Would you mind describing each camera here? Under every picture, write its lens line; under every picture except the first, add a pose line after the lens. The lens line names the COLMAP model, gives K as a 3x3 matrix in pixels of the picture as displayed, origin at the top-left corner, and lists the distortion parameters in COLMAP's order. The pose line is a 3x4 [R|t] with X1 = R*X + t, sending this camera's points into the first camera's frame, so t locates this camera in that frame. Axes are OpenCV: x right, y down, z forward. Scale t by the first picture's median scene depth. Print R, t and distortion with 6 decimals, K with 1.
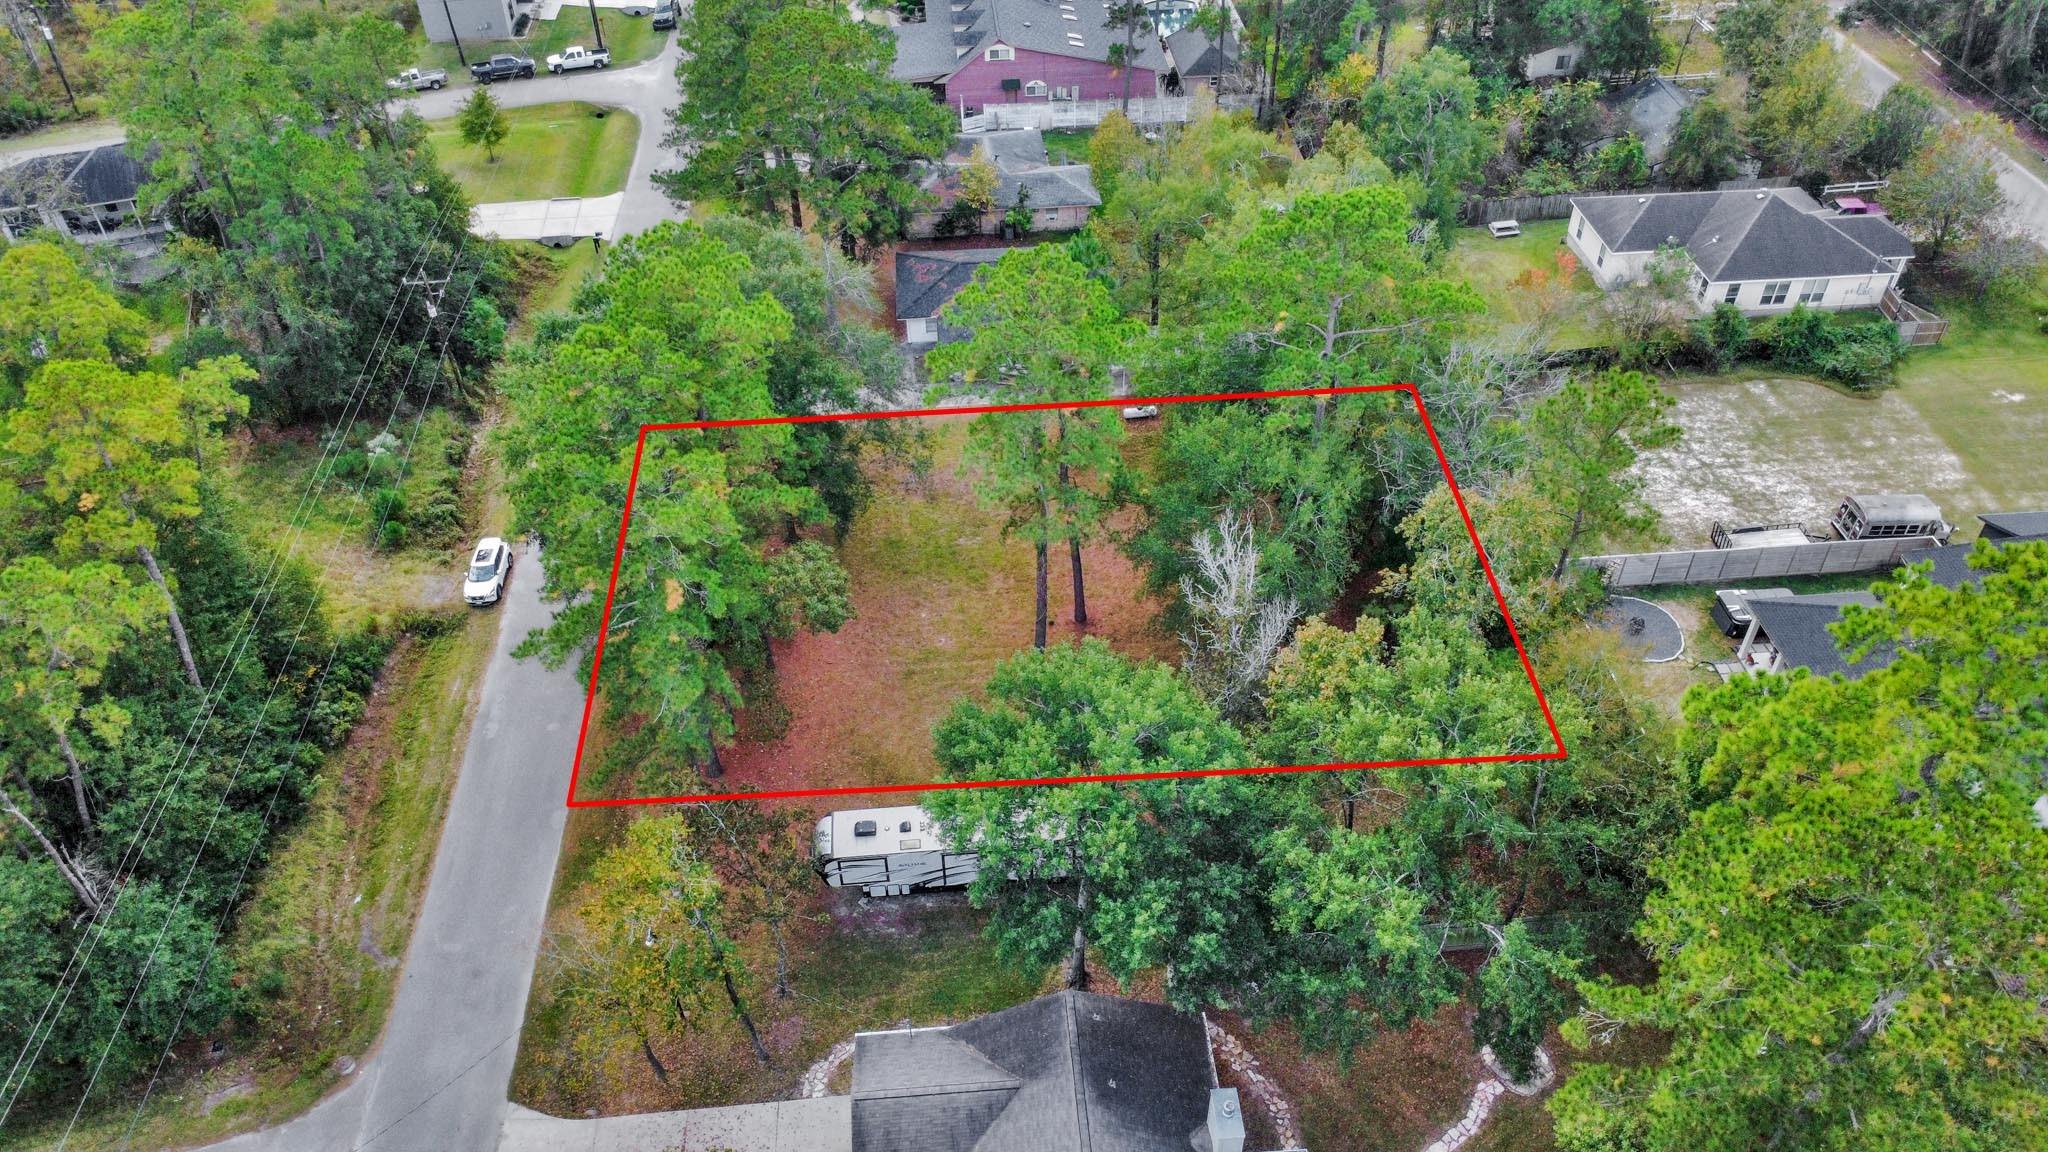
lens RADIAL K [[1488.9, 0, 1025.5], [0, 1488.9, 574.8], [0, 0, 1]] dist [-0.001240, -0.001281]
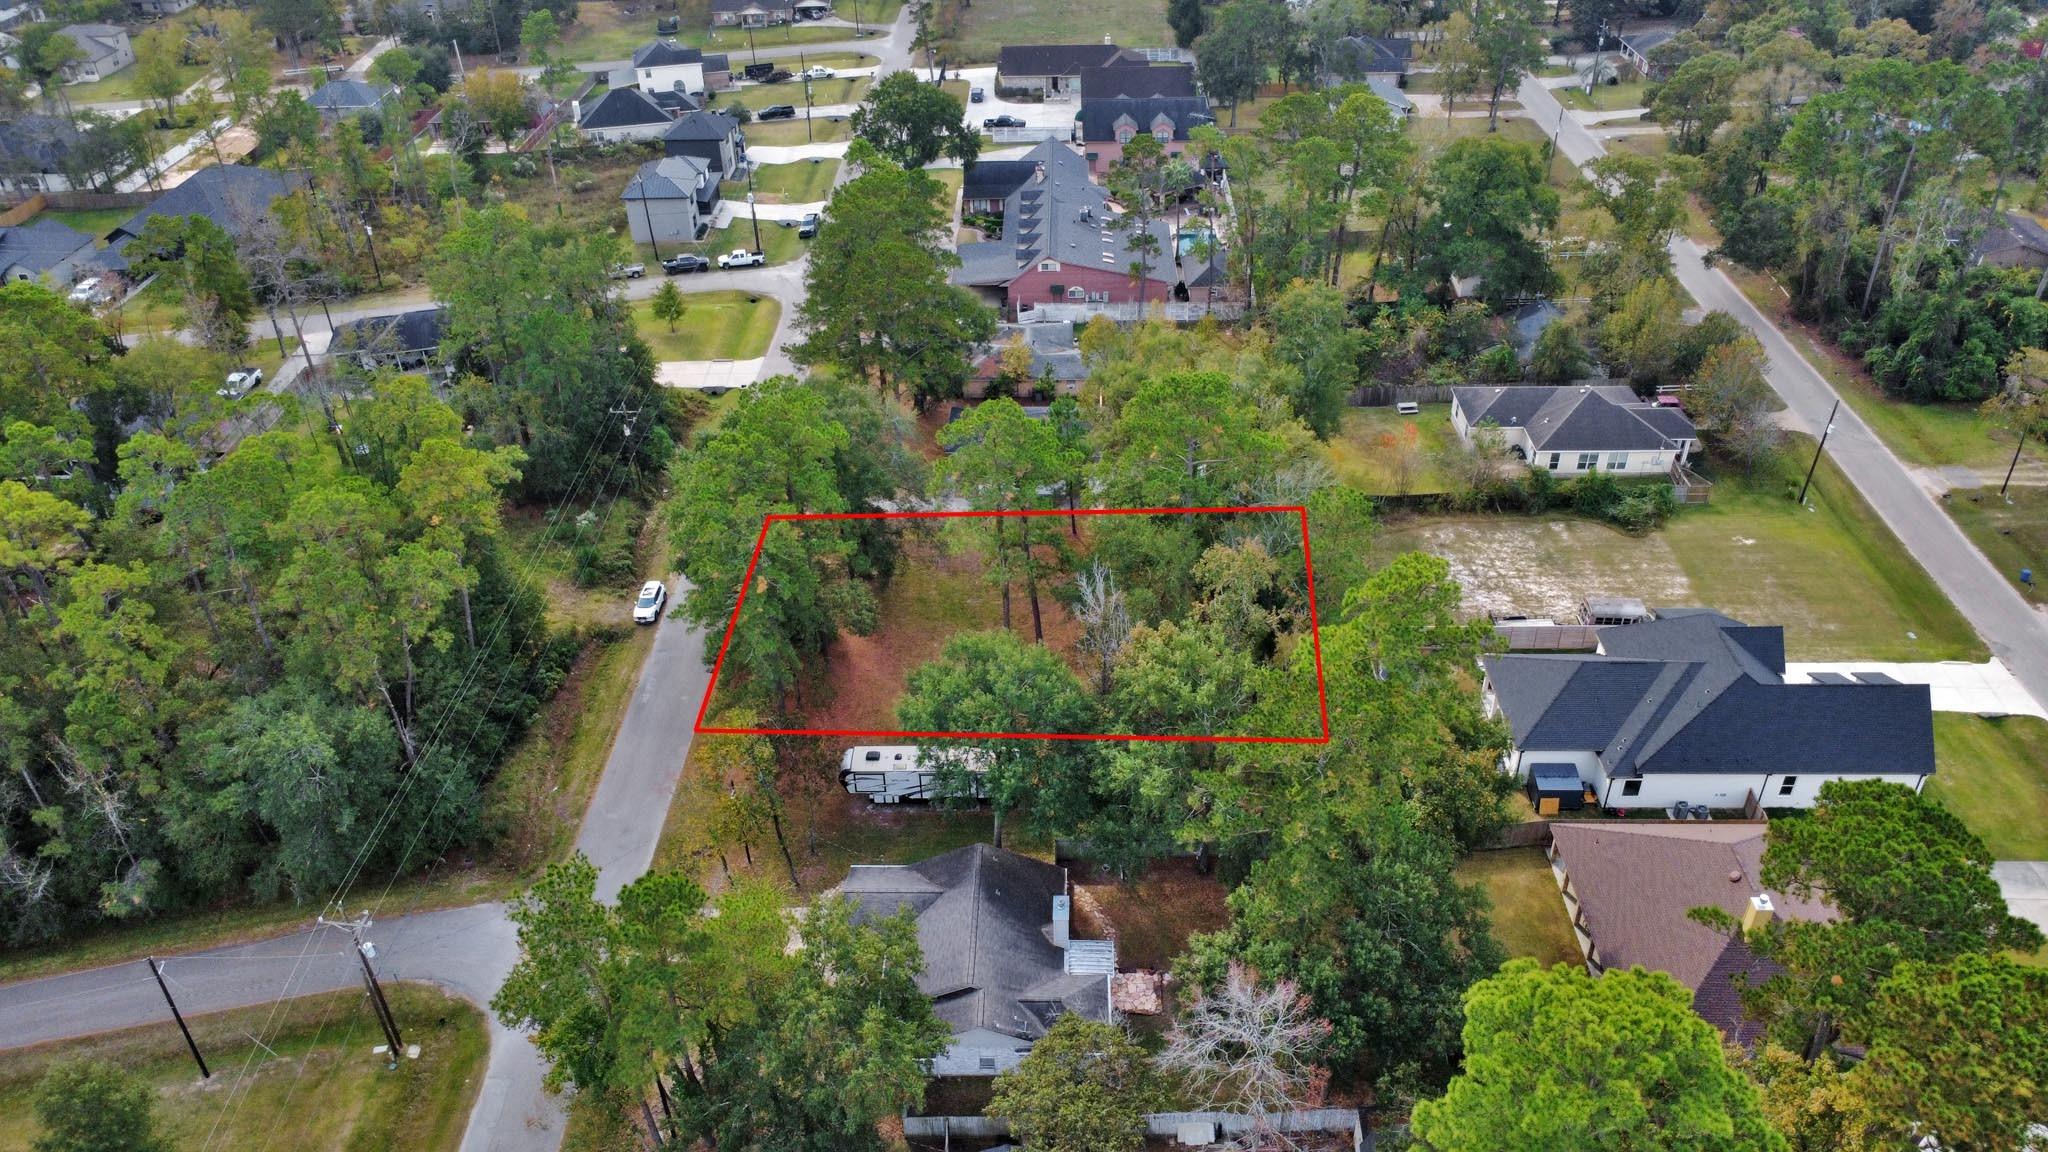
lens RADIAL K [[1488.9, 0, 1022.7], [0, 1488.9, 576.1], [0, 0, 1]] dist [-0.001240, -0.001281]
pose [[0.994586, 0.050074, -0.091053, 0.134122], [-0.060065, 0.992057, -0.110525, 0.106223], [0.084795, 0.115396, 0.989694, -0.415472]]
